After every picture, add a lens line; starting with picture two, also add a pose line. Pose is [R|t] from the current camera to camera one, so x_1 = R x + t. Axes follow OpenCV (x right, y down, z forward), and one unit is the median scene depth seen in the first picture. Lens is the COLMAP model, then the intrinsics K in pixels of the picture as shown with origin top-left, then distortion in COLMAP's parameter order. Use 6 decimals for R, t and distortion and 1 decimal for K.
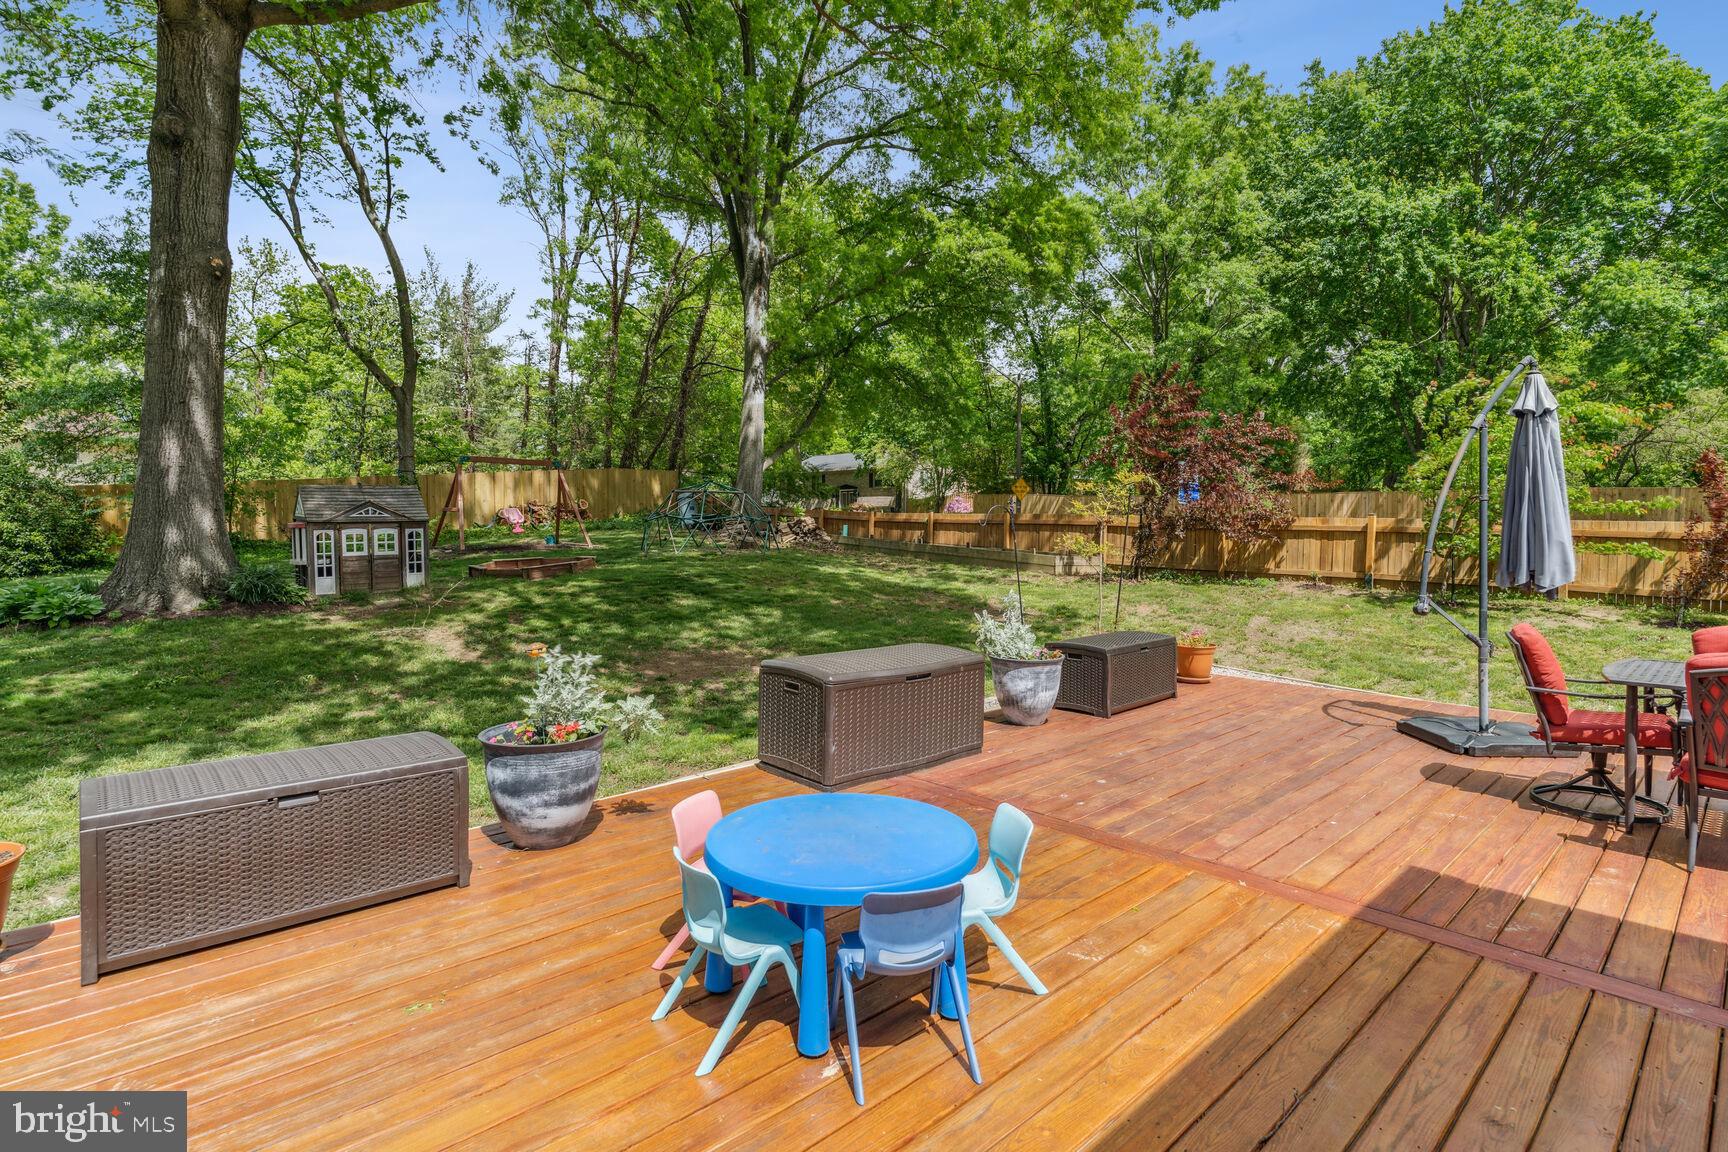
lens RADIAL K [[873.0, 0, 864.0], [0, 873.0, 576.0], [0, 0, 1]] dist [0.026486, 0.000198]
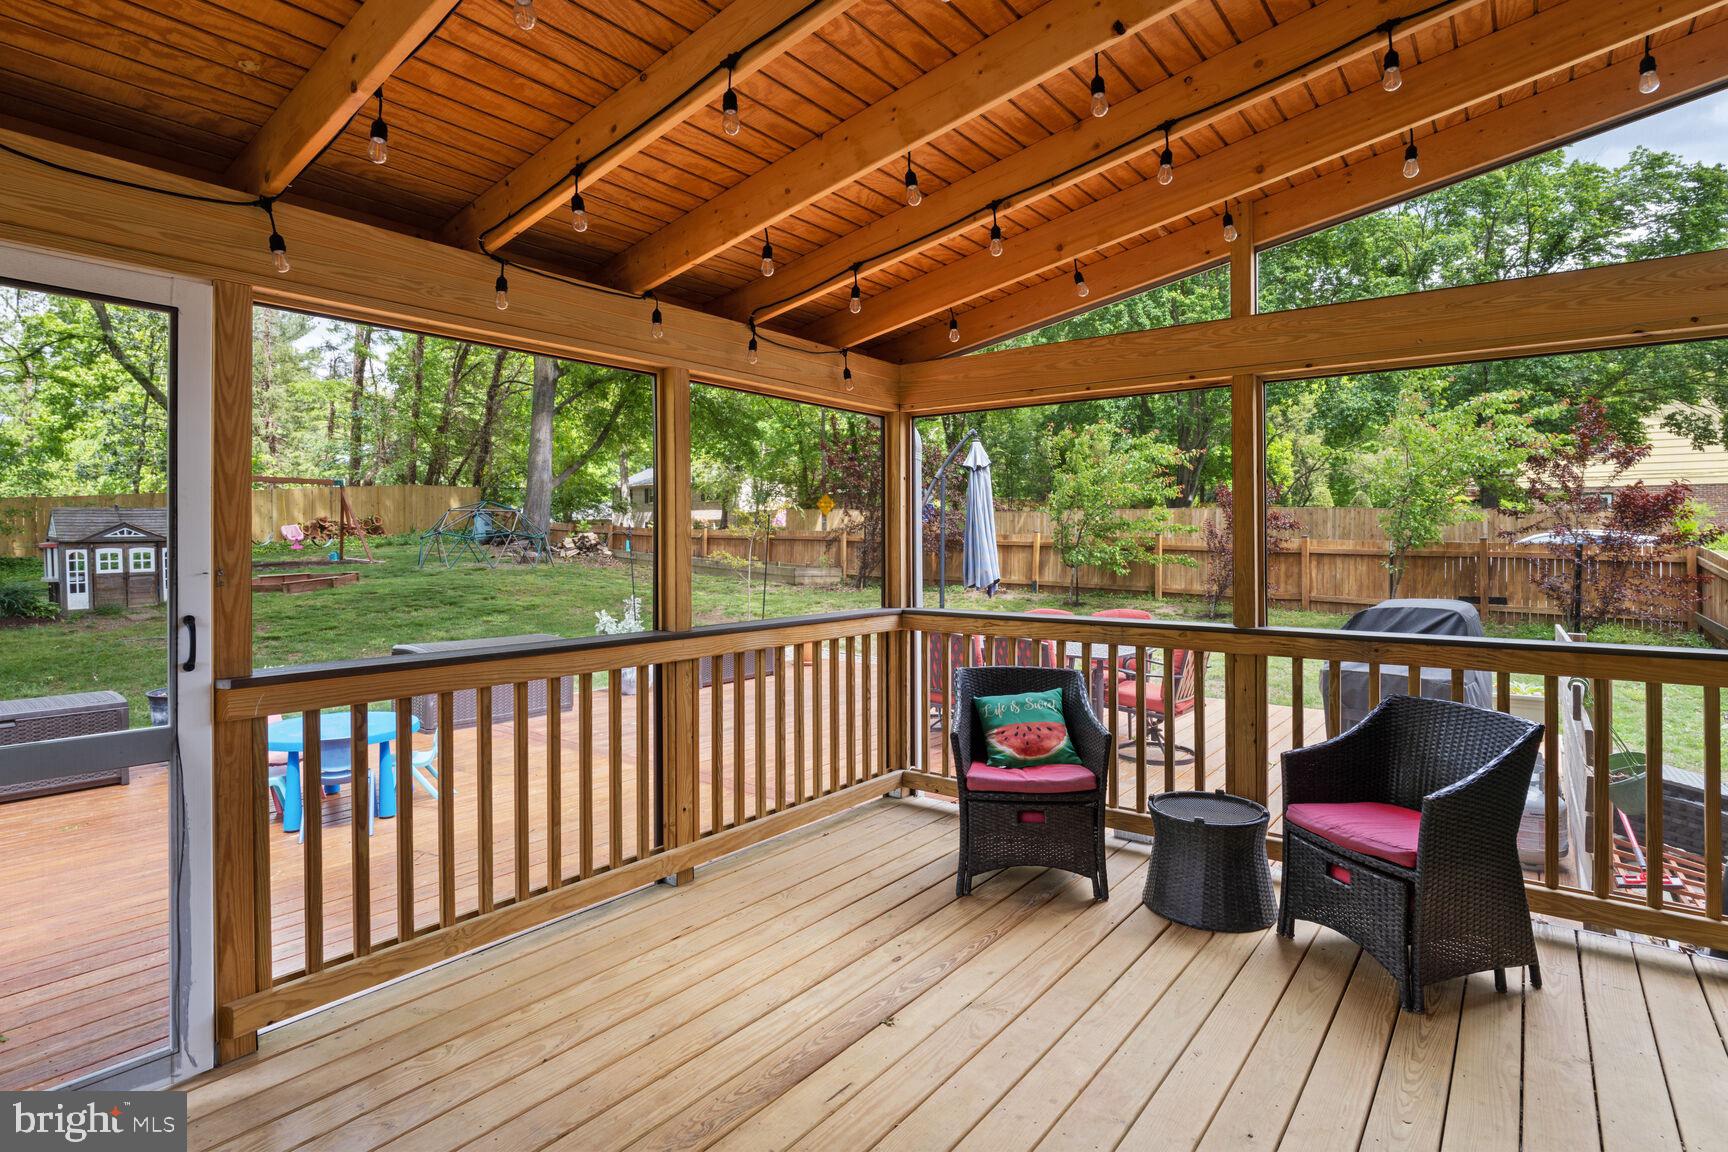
lens RADIAL K [[894.2, 0, 864.0], [0, 894.2, 576.0], [0, 0, 1]] dist [0.000980, 0.000510]
pose [[0.989199, -0.010696, 0.146189, 0.108921], [0.012793, 0.999828, -0.013412, 0.004329], [-0.146020, 0.015138, 0.989166, -0.135275]]
